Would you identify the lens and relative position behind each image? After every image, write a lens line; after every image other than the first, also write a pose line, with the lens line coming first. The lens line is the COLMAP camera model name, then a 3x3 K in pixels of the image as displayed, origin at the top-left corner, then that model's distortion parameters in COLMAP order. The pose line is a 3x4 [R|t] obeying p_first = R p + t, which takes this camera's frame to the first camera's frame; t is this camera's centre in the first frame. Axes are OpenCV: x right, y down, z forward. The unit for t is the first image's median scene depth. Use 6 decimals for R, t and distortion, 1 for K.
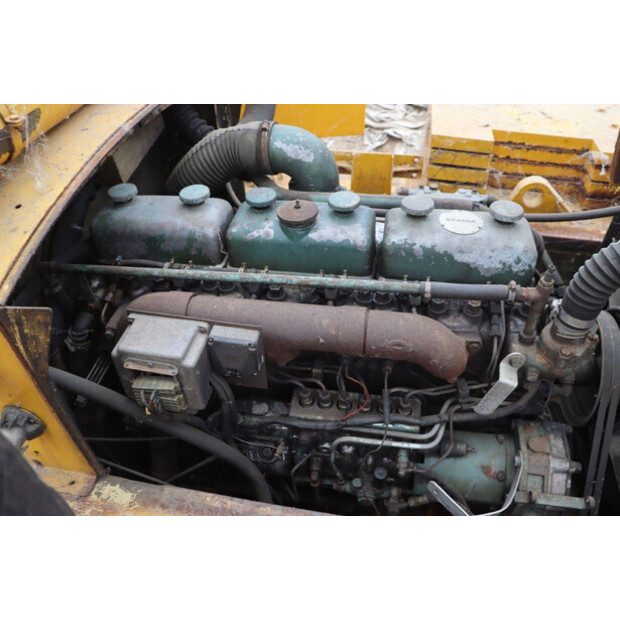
lens RADIAL K [[511.4, 0, 309.7], [0, 511.4, 309.0], [0, 0, 1]] dist [-0.148905, 0.116376]
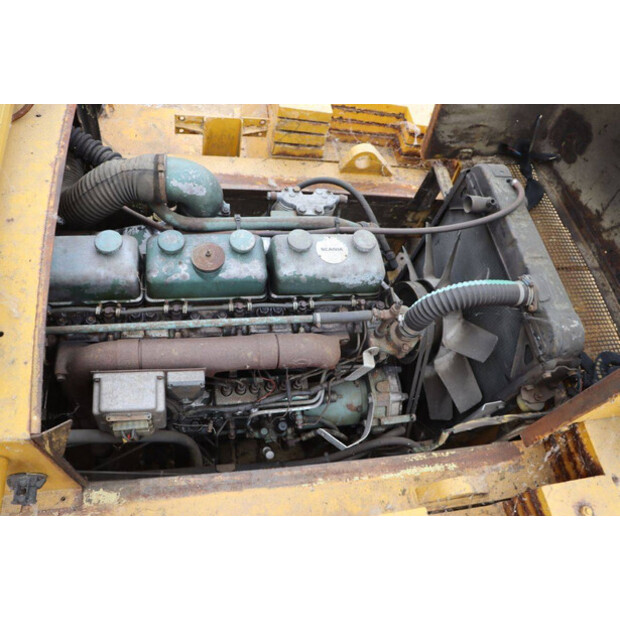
lens RADIAL K [[511.4, 0, 311.0], [0, 511.4, 312.2], [0, 0, 1]] dist [-0.148905, 0.116376]
pose [[0.920138, -0.161540, 0.356723, -0.253719], [0.034350, 0.940734, 0.337402, -0.472534], [-0.390086, -0.298203, 0.871153, -0.194878]]
